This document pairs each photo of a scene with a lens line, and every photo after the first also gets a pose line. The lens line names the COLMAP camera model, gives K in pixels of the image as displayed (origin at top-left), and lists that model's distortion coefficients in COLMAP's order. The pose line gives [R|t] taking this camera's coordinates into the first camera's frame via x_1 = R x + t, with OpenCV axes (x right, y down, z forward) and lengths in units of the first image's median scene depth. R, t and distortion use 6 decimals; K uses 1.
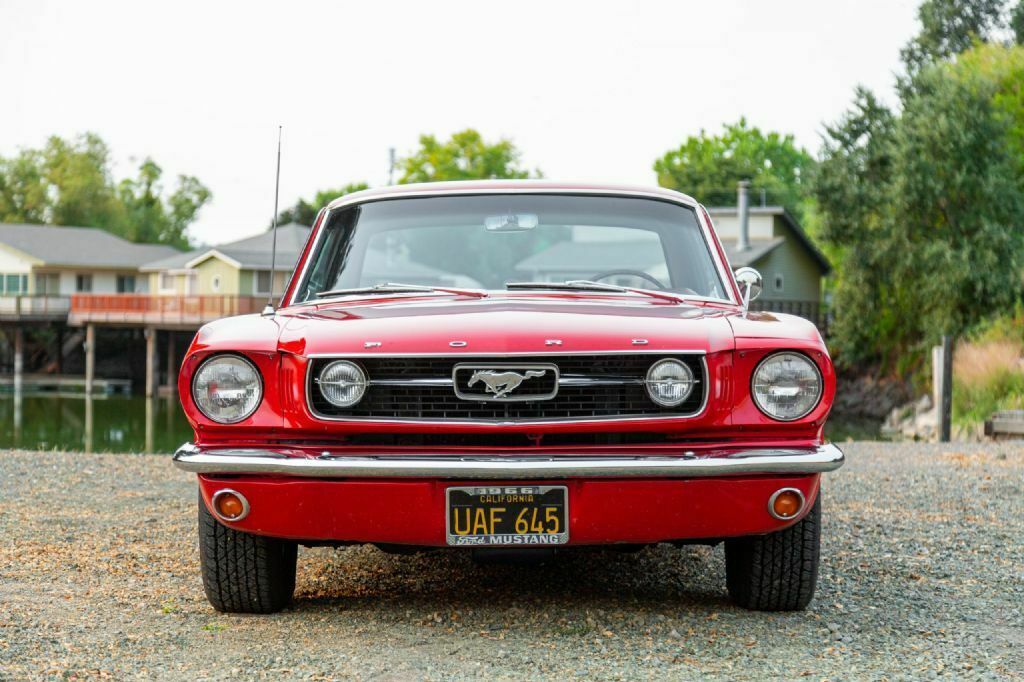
lens RADIAL K [[2107.7, 0, 445.3], [0, 2107.7, 340.8], [0, 0, 1]] dist [0.014778, -0.041183]
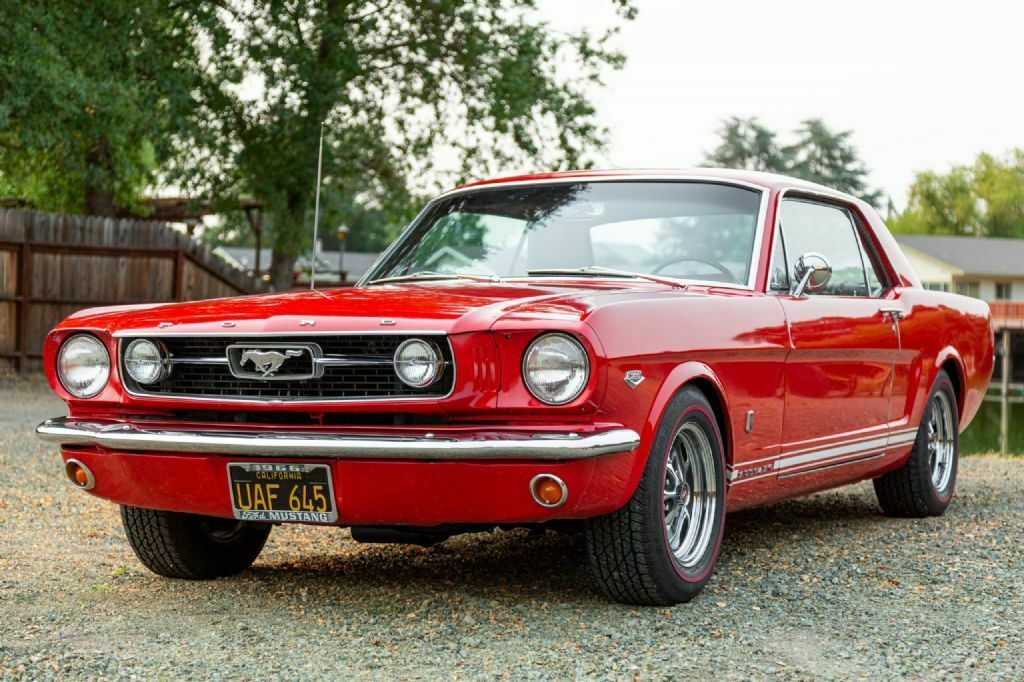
lens RADIAL K [[1988.1, 0, 512.0], [0, 1988.1, 341.0], [0, 0, 1]] dist [-0.053056, -0.223576]
pose [[0.921789, 0.005410, -0.387655, 0.503348], [-0.006354, 0.999979, -0.001151, 0.010113], [0.387640, 0.003524, 0.921804, 0.157423]]
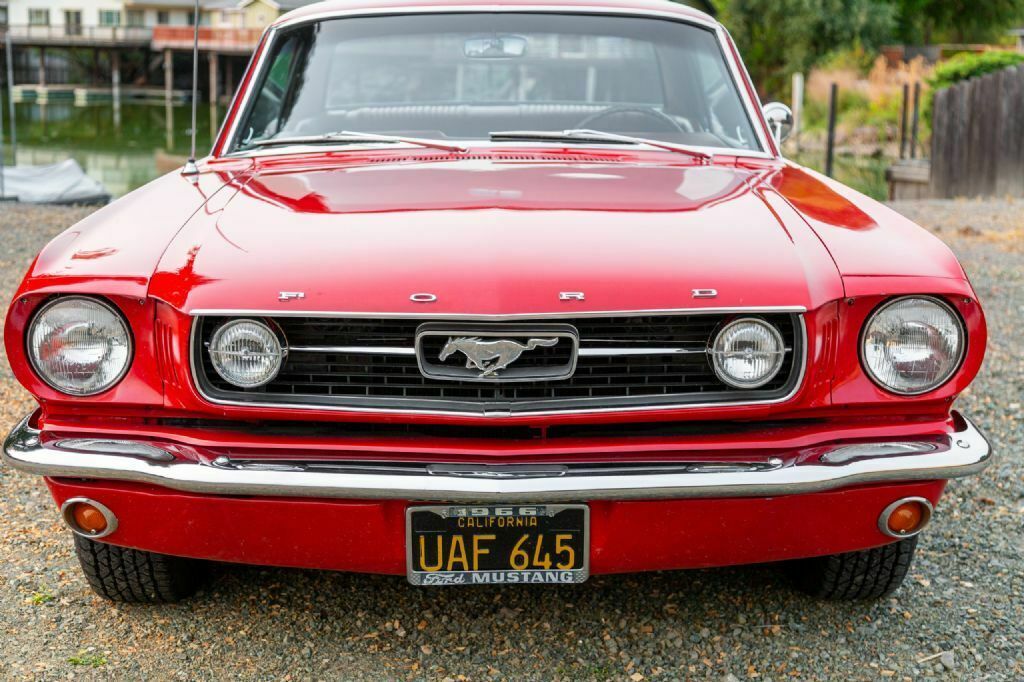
lens RADIAL K [[1536.6, 0, 491.9], [0, 1536.6, 328.5], [0, 0, 1]] dist [0.042881, 0.008549]
pose [[0.999241, -0.002563, 0.038875, 0.008568], [-0.004029, 0.985687, 0.168540, -0.067343], [-0.038751, -0.168569, 0.984928, 0.529012]]
